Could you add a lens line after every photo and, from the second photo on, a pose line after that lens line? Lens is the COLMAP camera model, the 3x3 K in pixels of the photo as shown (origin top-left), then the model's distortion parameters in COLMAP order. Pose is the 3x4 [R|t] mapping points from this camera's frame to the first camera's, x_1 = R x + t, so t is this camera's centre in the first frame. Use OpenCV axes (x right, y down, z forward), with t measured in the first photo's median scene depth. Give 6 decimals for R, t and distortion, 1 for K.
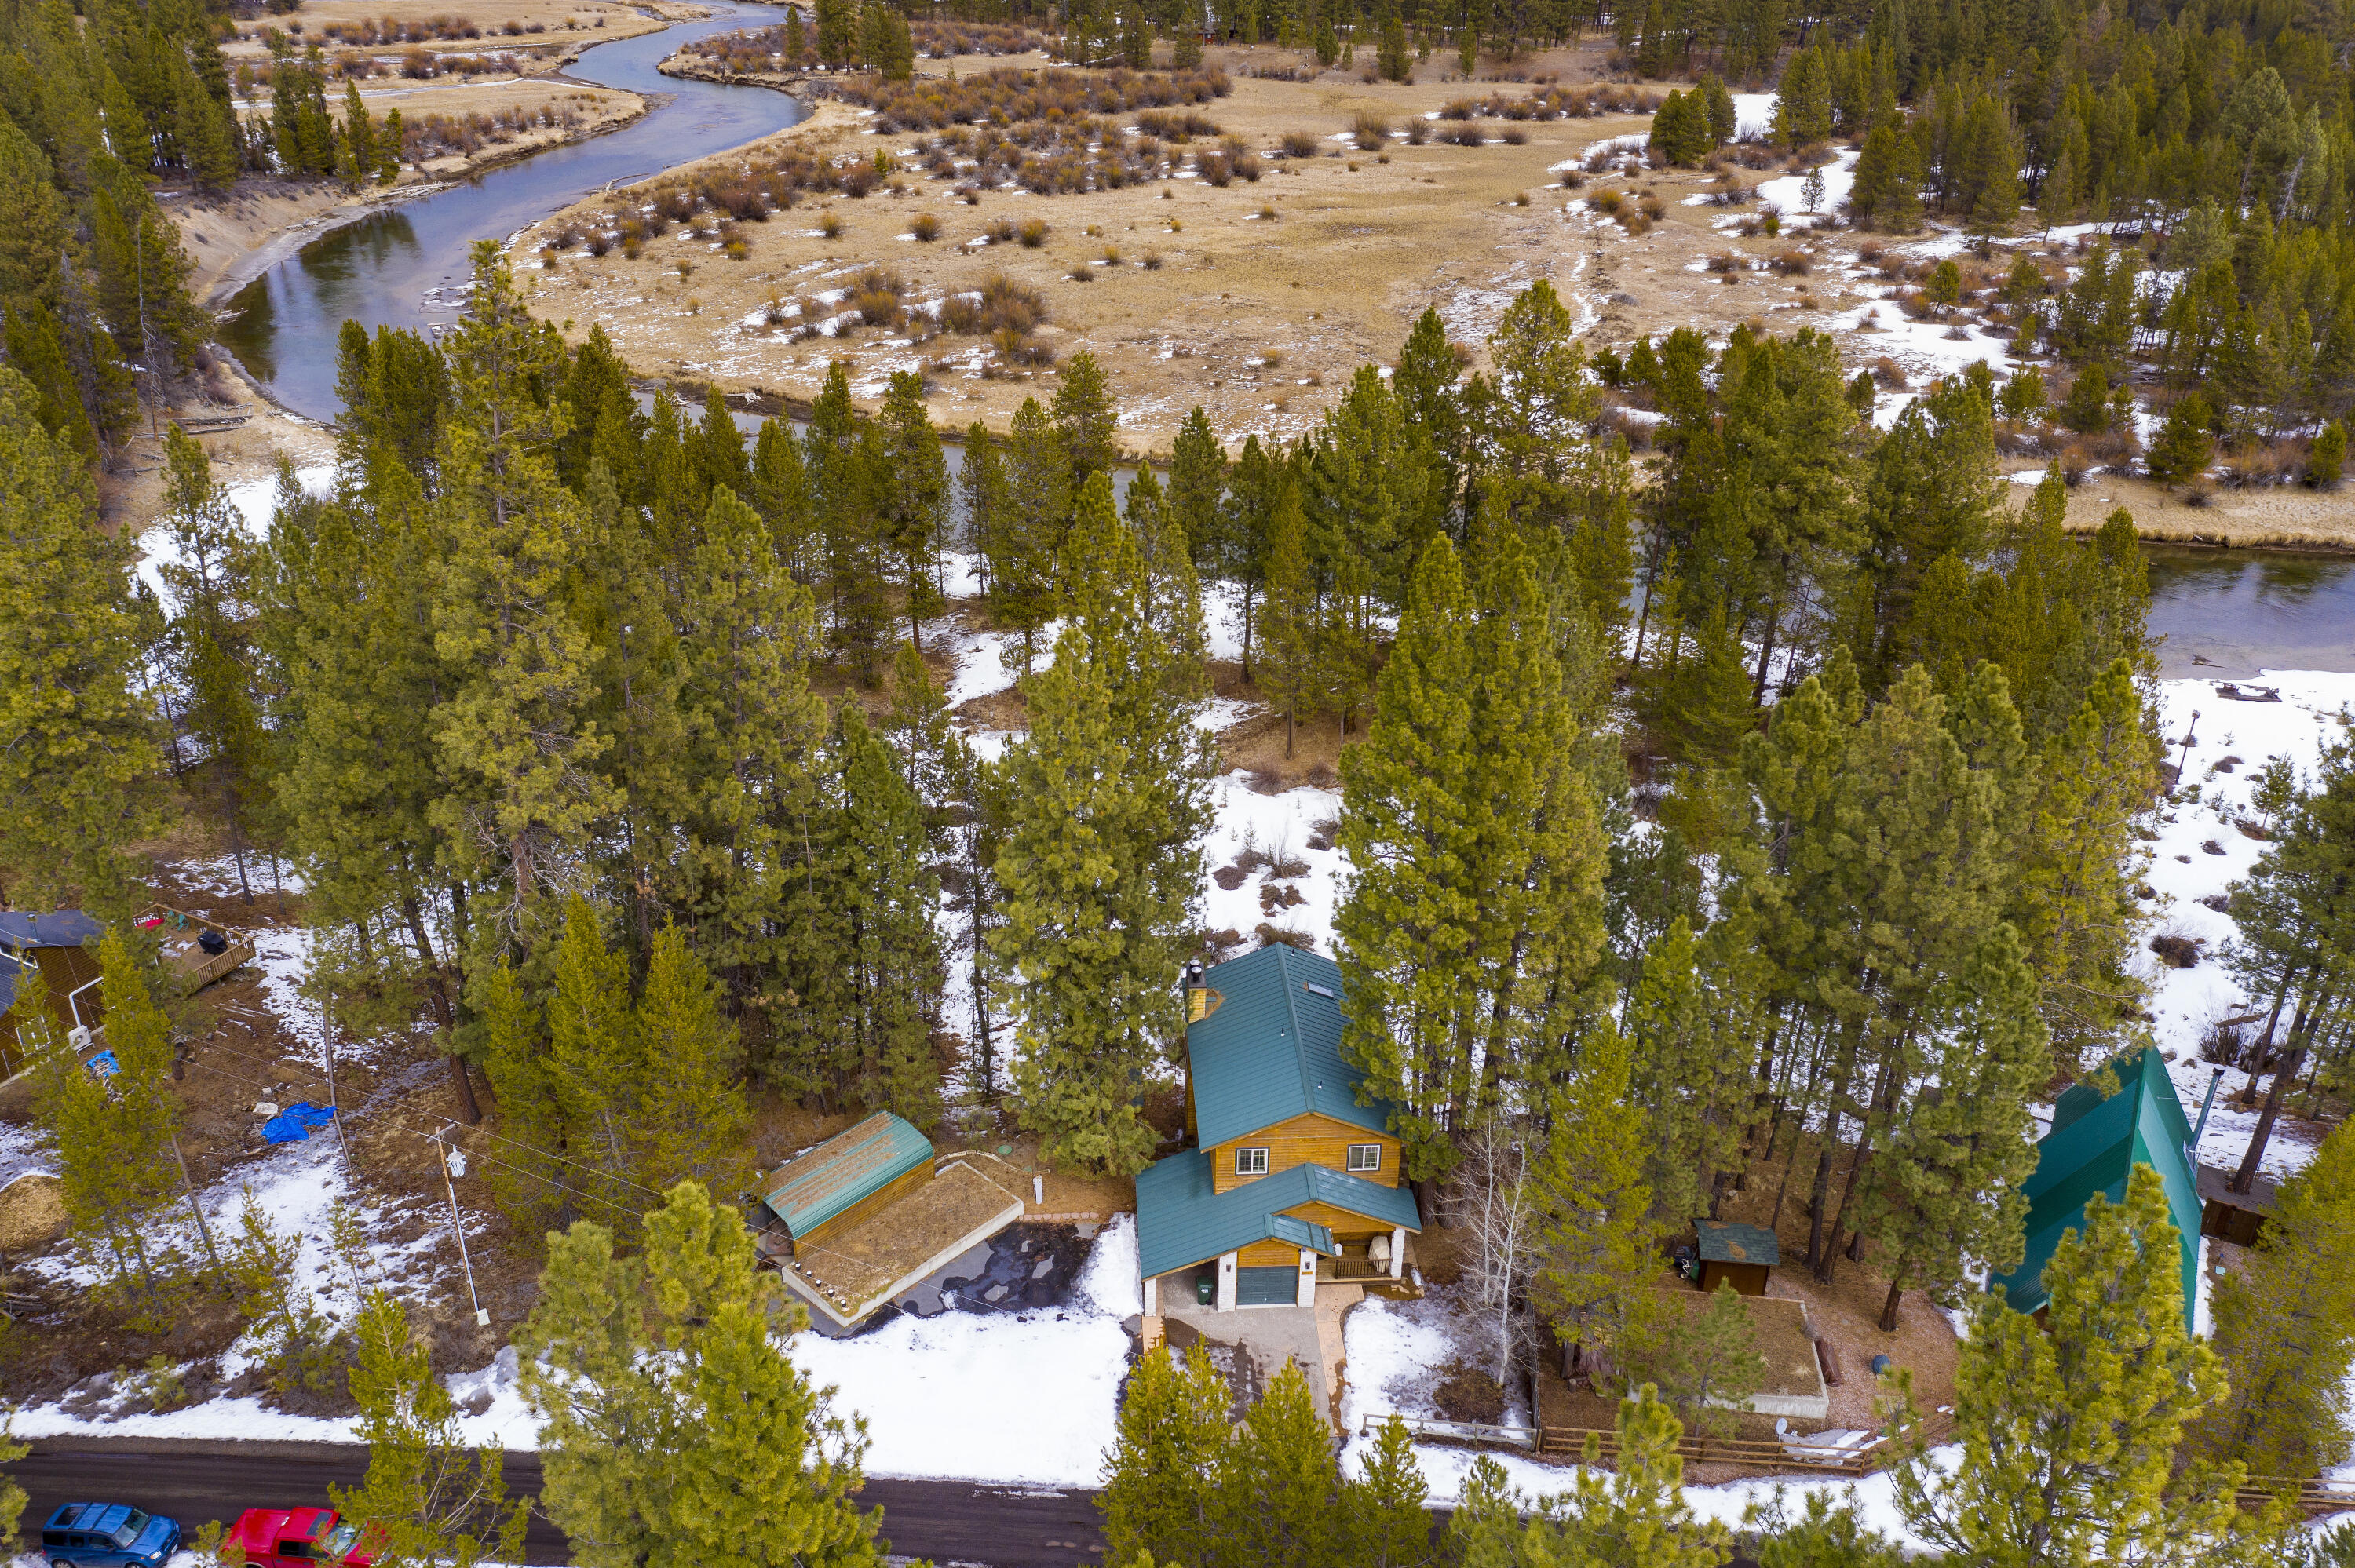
lens RADIAL K [[1847.3, 0, 1179.8], [0, 1847.3, 780.6], [0, 0, 1]] dist [-0.013066, 0.004621]
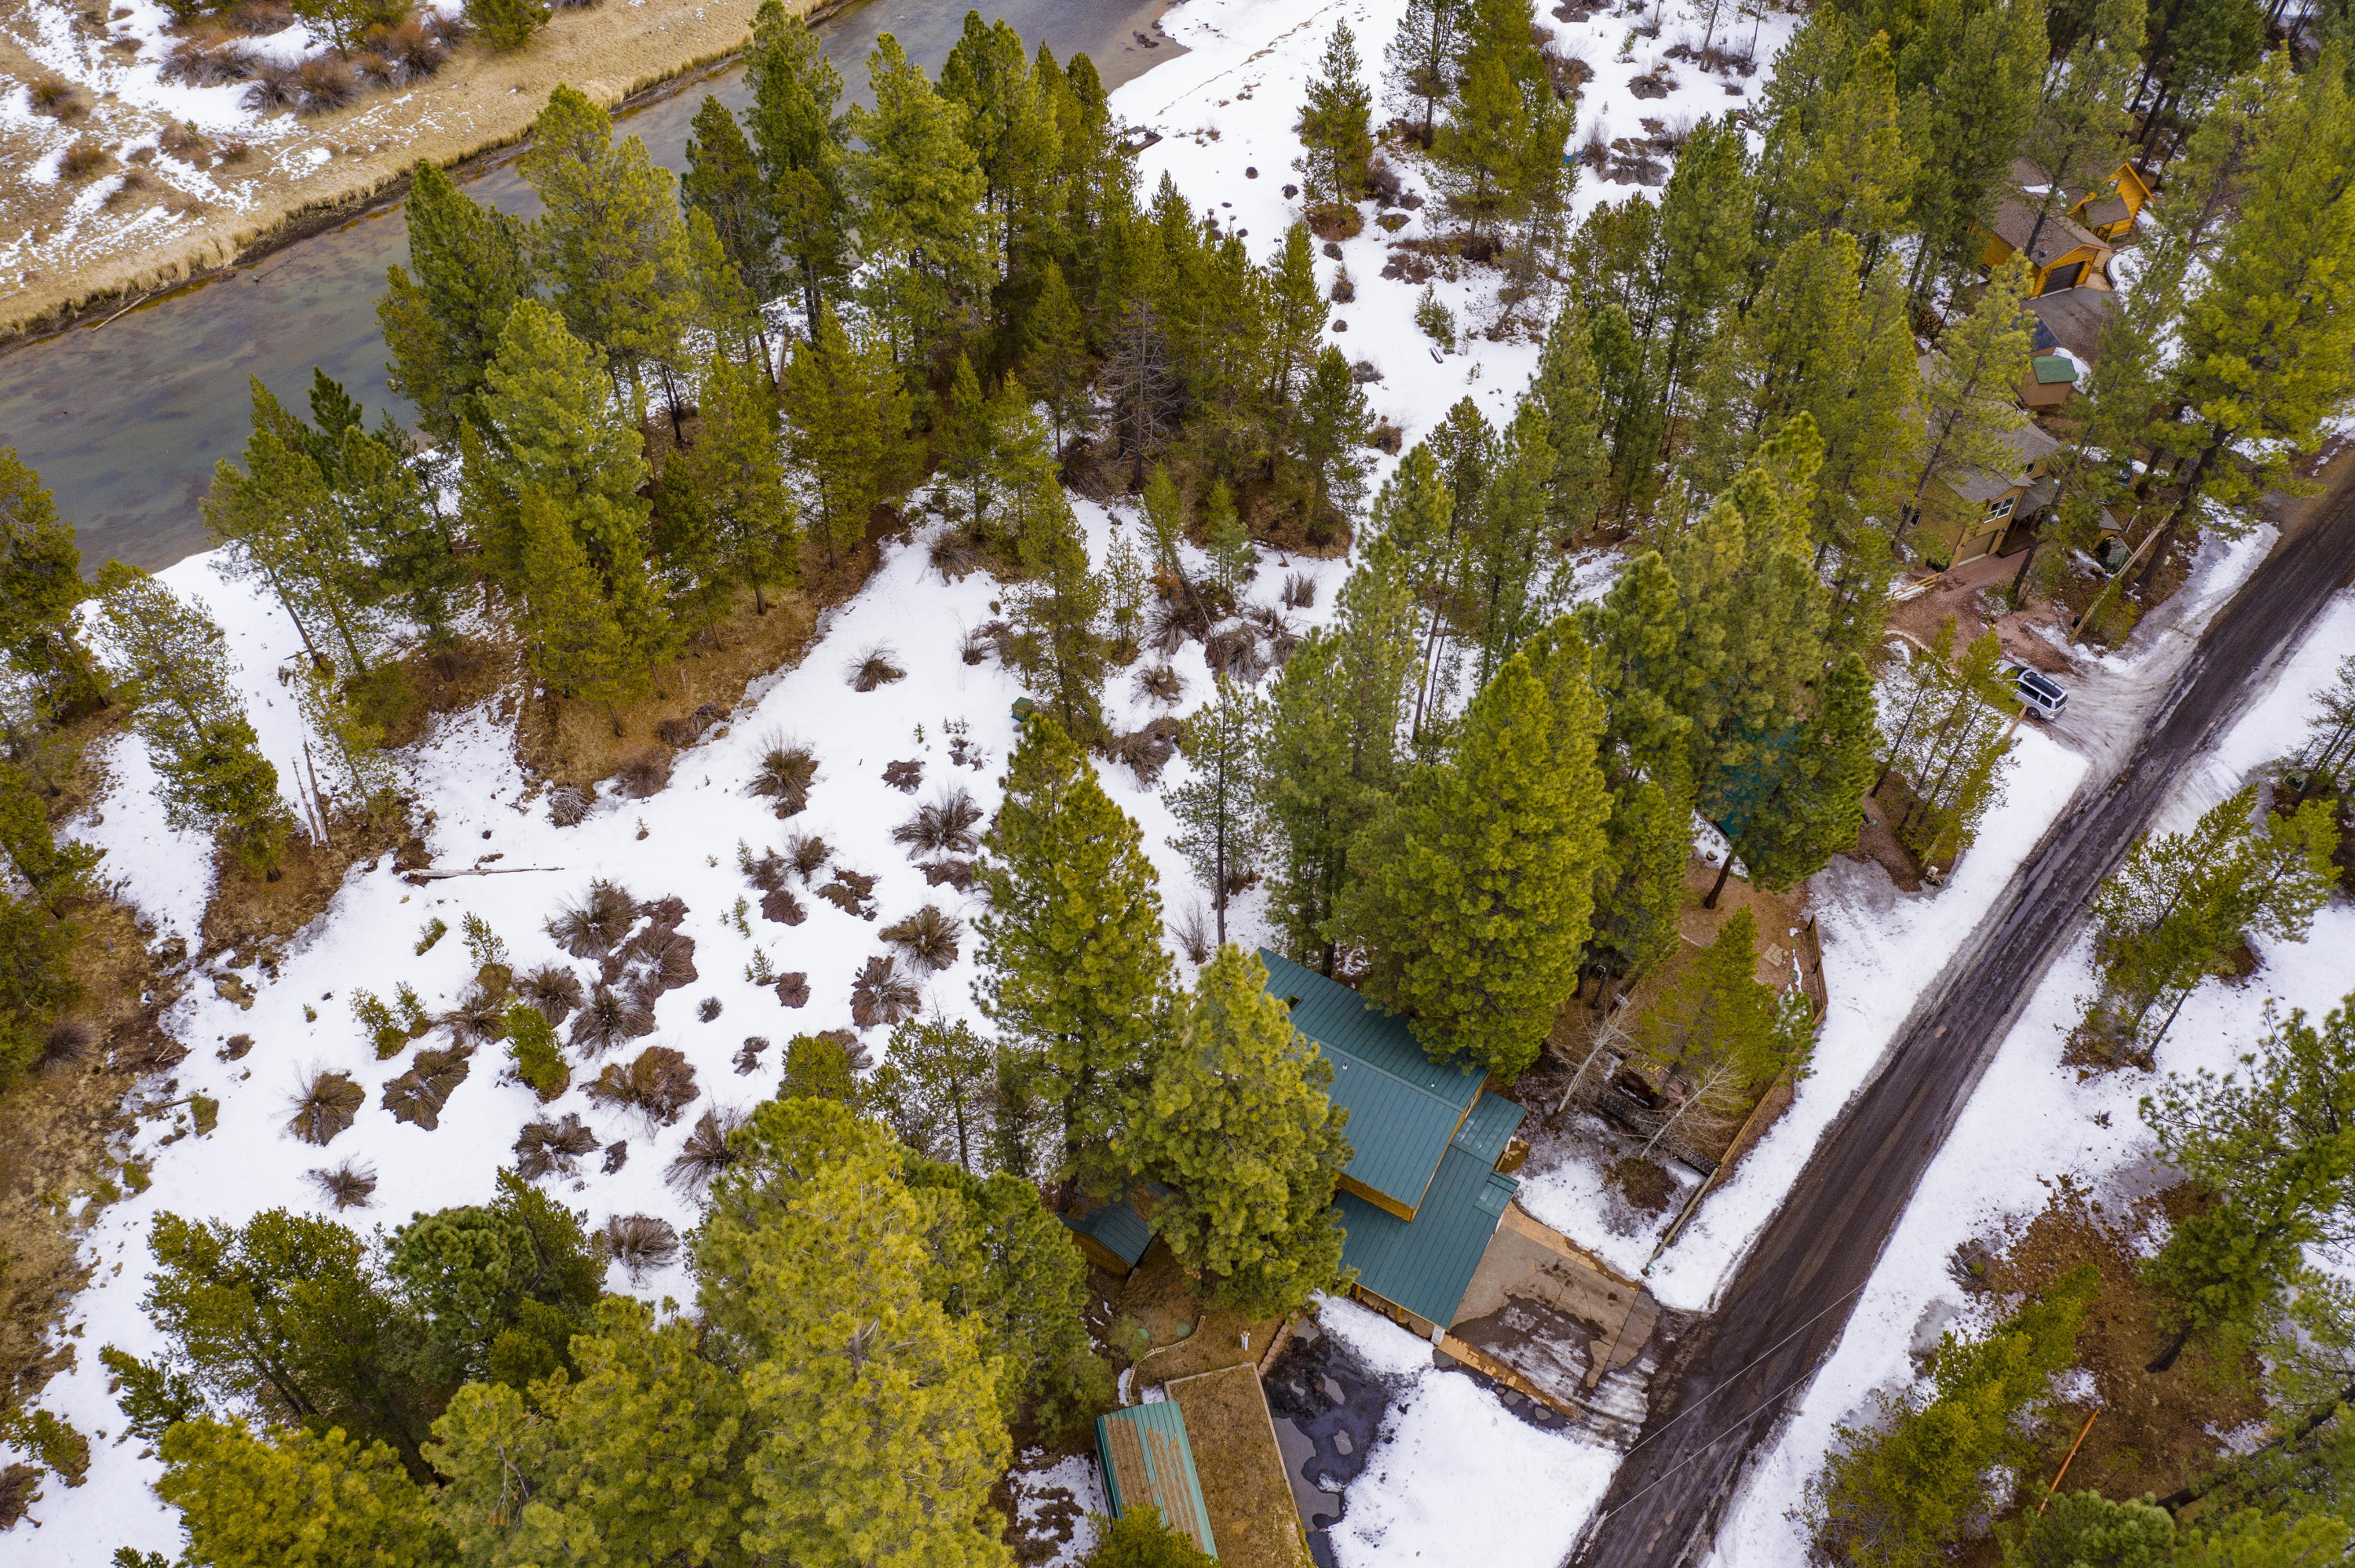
lens RADIAL K [[1847.3, 0, 1184.7], [0, 1847.3, 781.8], [0, 0, 1]] dist [-0.013066, 0.004621]
pose [[0.551563, -0.628569, 0.548342, -0.167885], [0.375617, 0.774121, 0.509558, -0.199590], [-0.744775, -0.075087, 0.663078, 0.139024]]
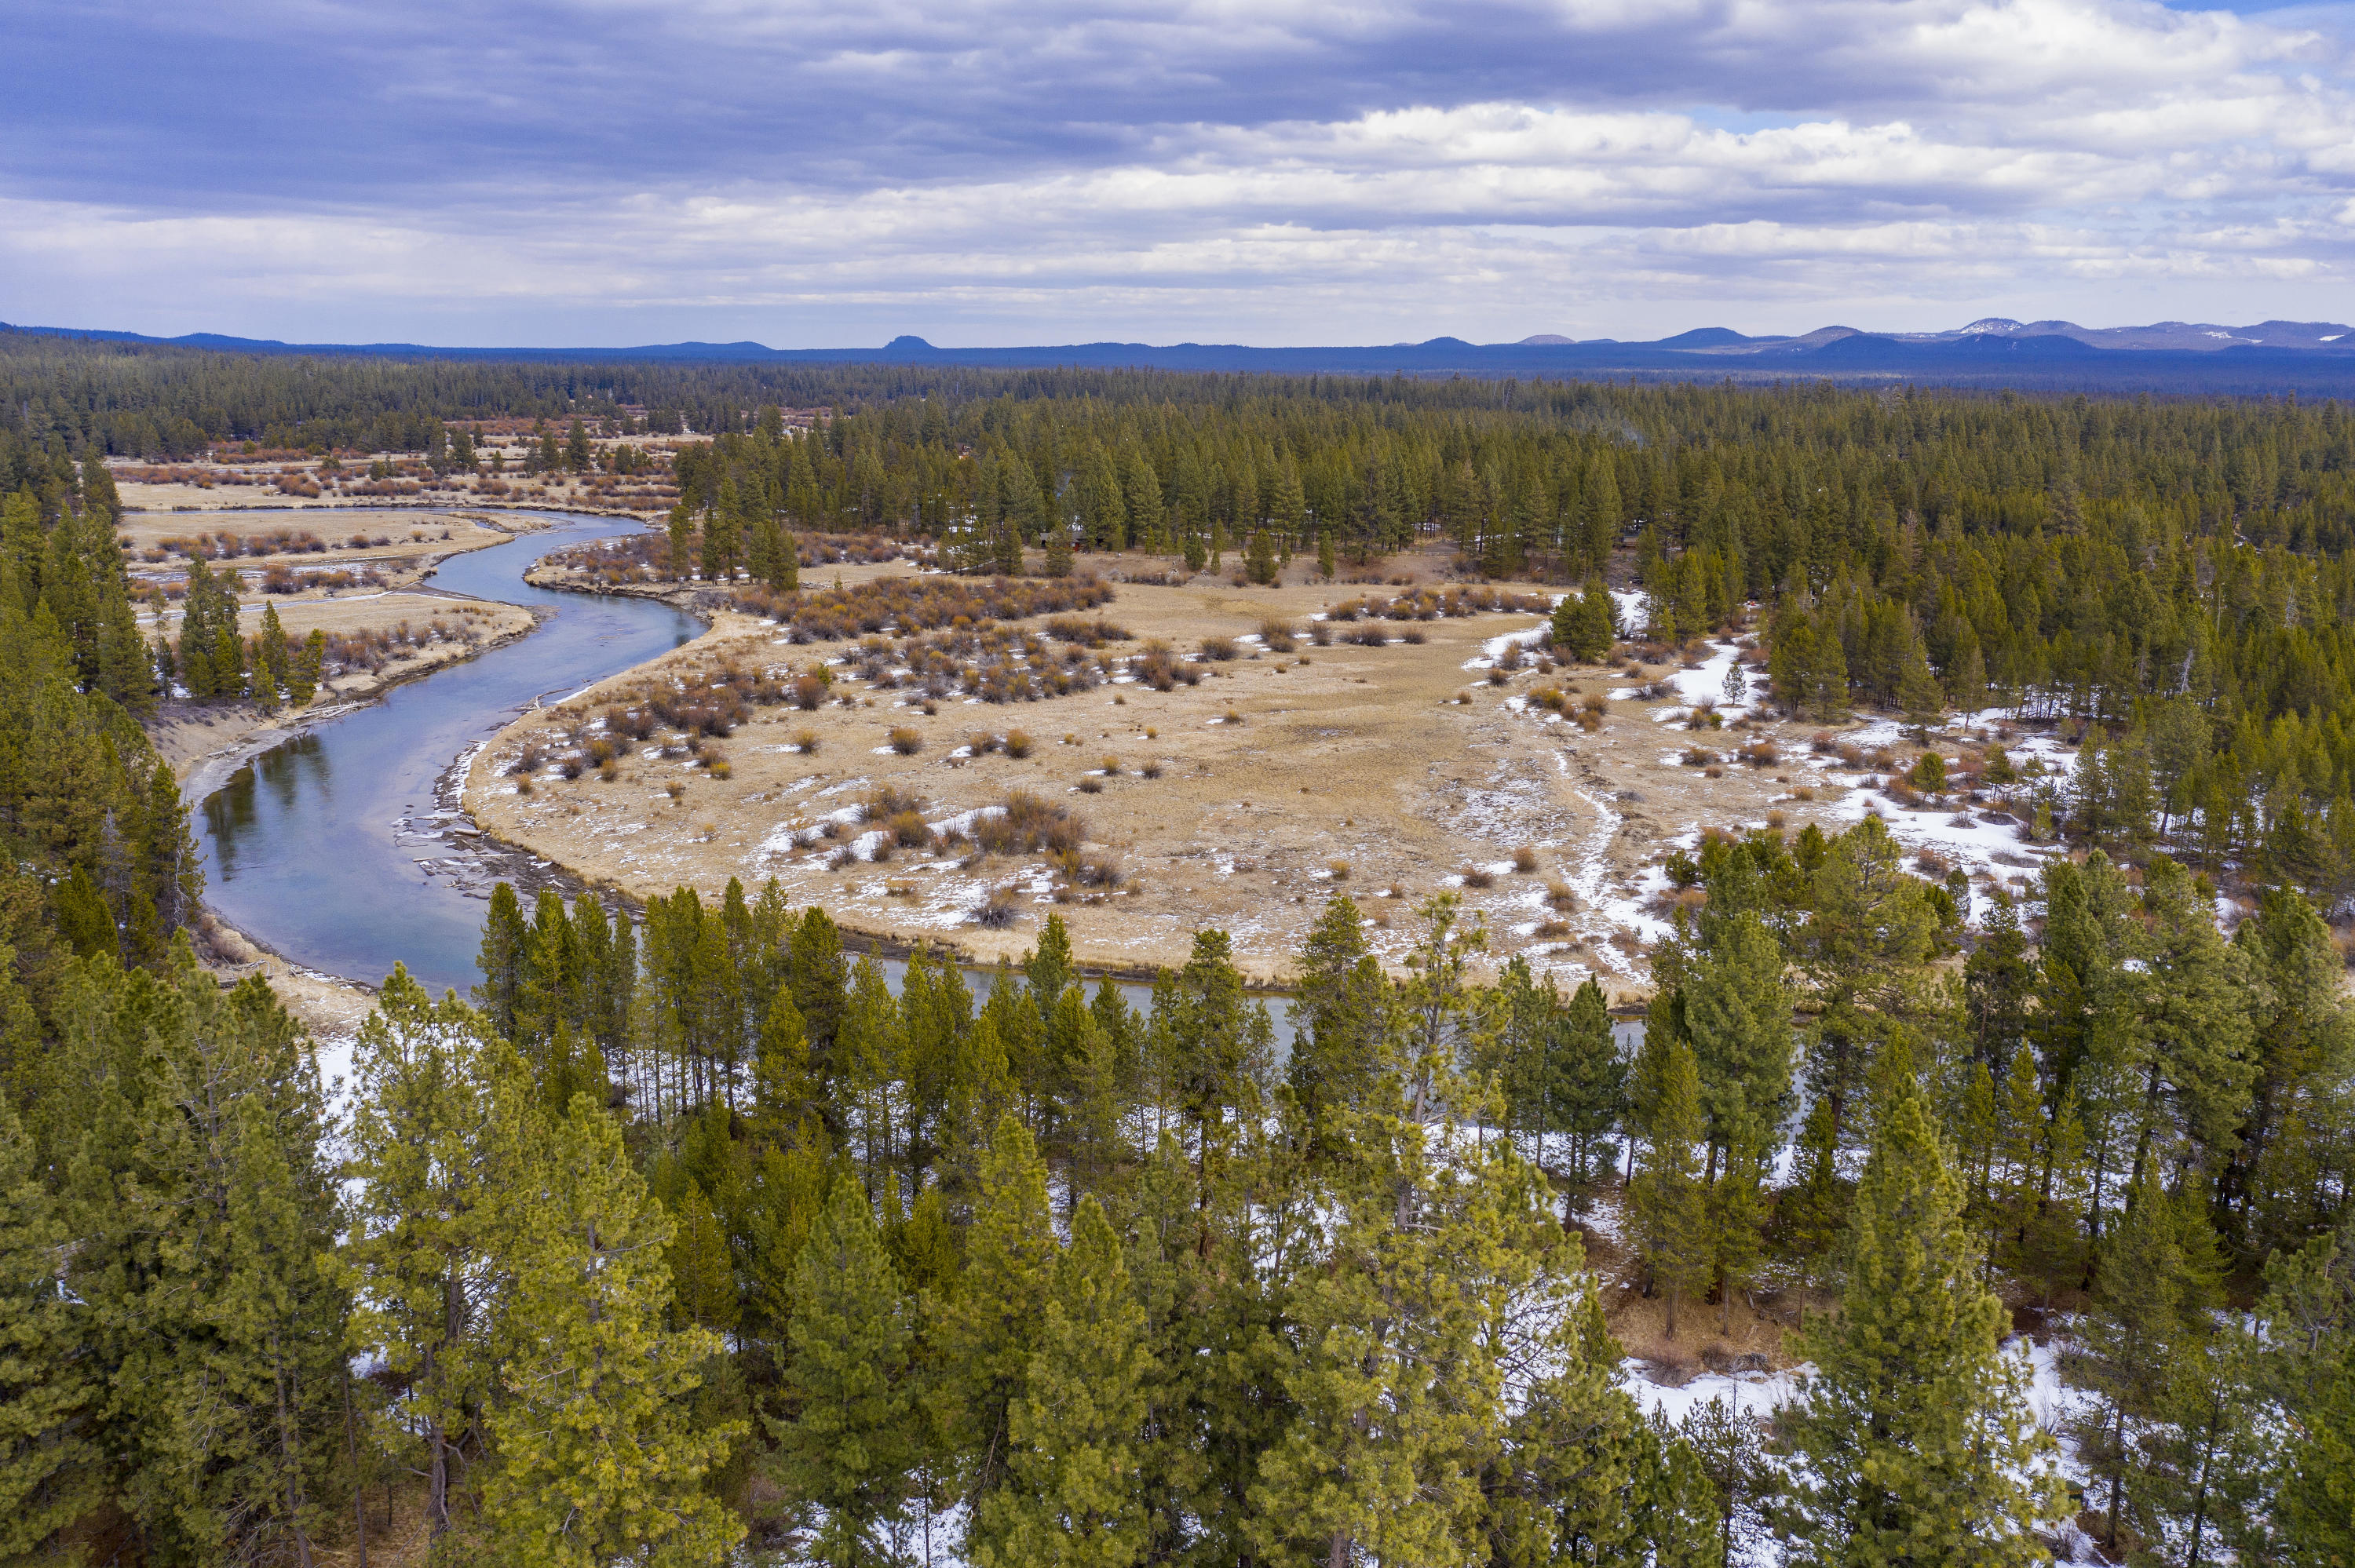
lens RADIAL K [[1847.3, 0, 1178.2], [0, 1847.3, 798.7], [0, 0, 1]] dist [-0.013066, 0.004621]
pose [[0.989799, -0.027445, 0.139802, -0.176768], [0.059954, 0.970394, -0.233969, -0.042934], [-0.129241, 0.239963, 0.962140, 0.061602]]
